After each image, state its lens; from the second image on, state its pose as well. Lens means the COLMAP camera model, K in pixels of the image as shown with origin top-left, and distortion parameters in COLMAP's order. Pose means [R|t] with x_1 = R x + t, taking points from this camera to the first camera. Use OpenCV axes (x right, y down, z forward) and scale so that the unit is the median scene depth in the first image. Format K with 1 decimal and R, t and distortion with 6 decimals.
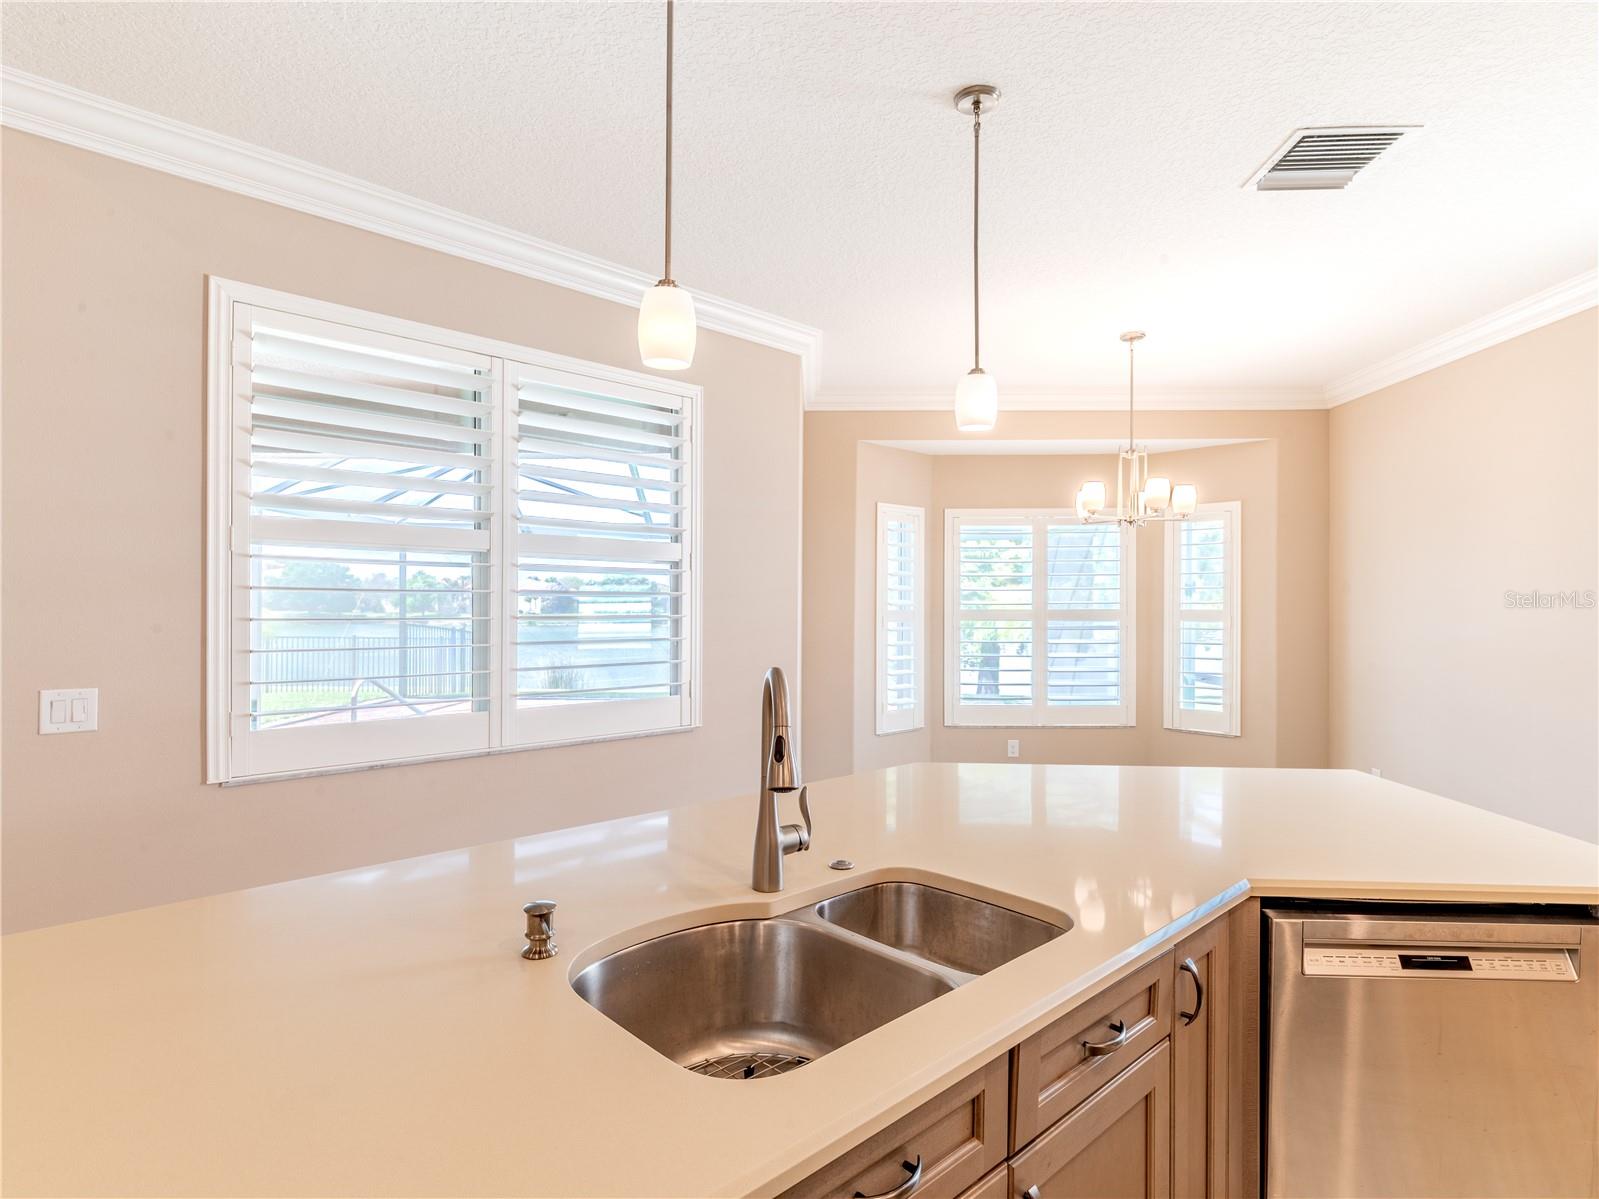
lens RADIAL K [[856.4, 0, 811.0], [0, 856.4, 593.8], [0, 0, 1]] dist [0.001764, 0.001983]
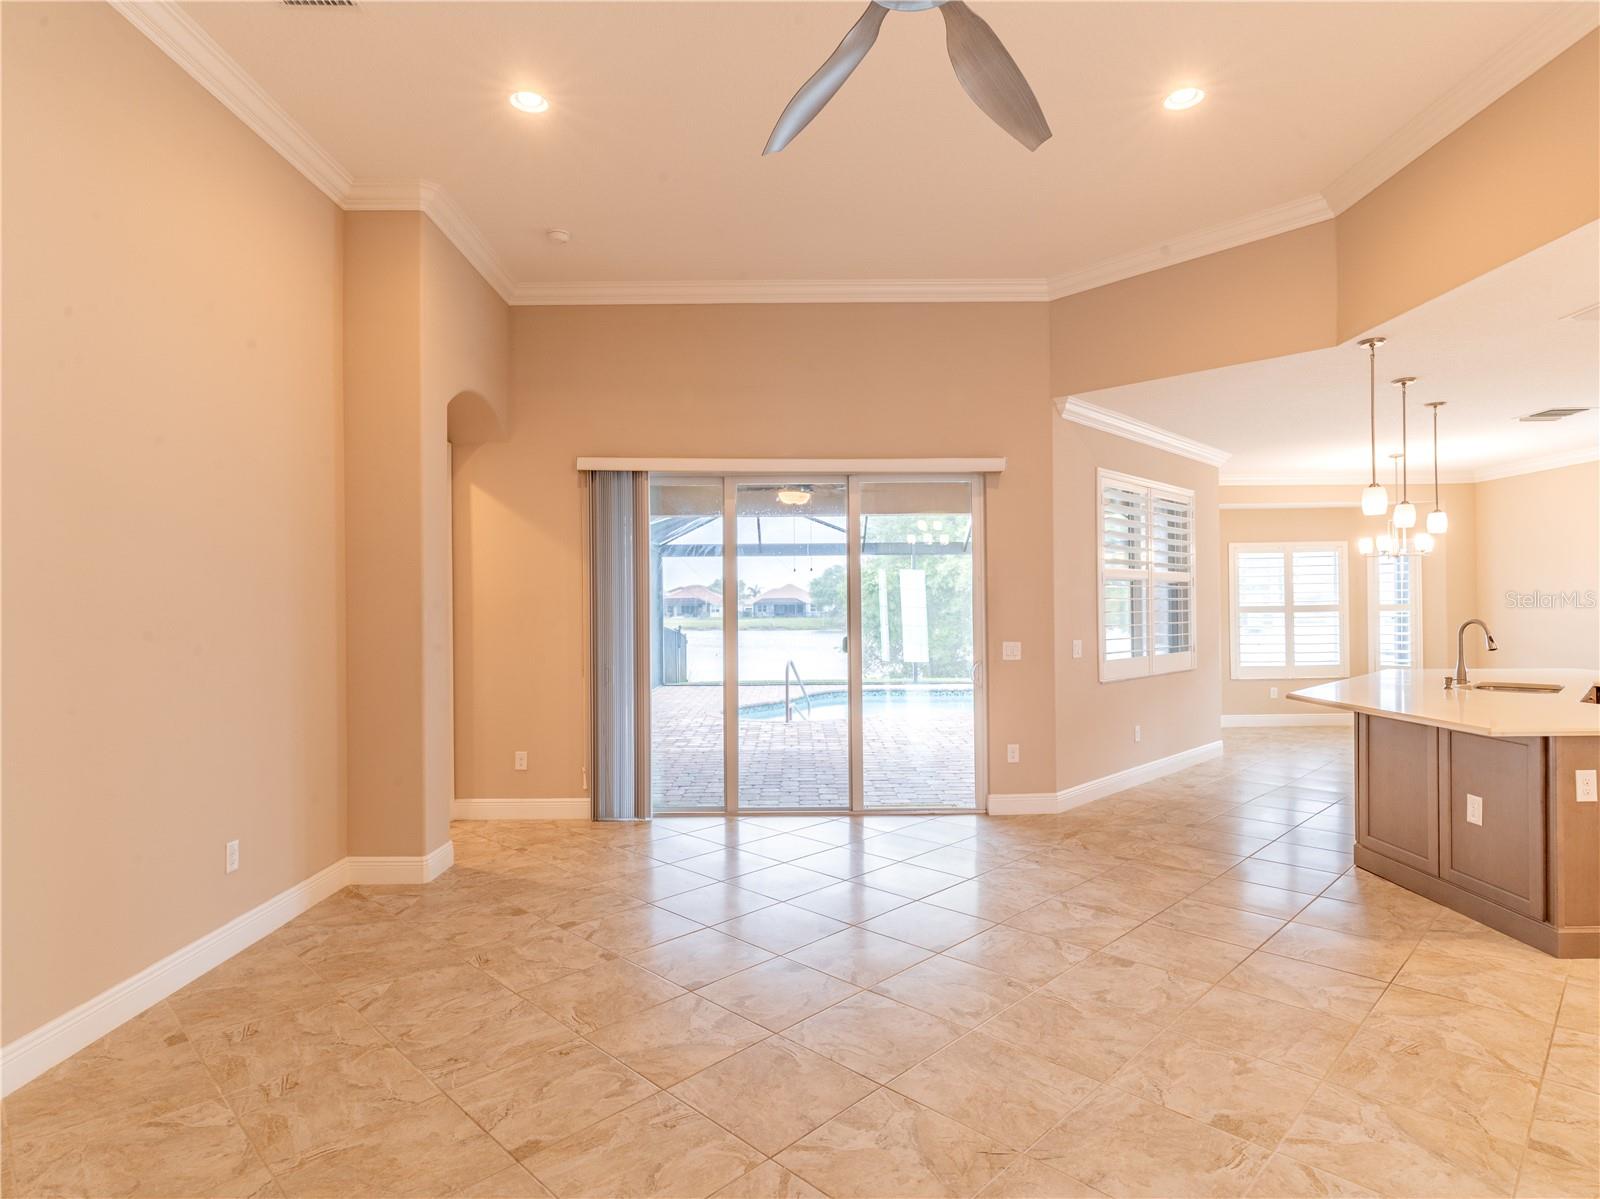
lens RADIAL K [[856.9, 0, 825.4], [0, 856.9, 610.6], [0, 0, 1]] dist [0.001764, 0.001983]
pose [[0.998775, -0.011463, 0.048137, -0.723740], [0.010584, 0.999773, 0.018470, -0.012226], [-0.048337, -0.017938, 0.998670, -0.606353]]
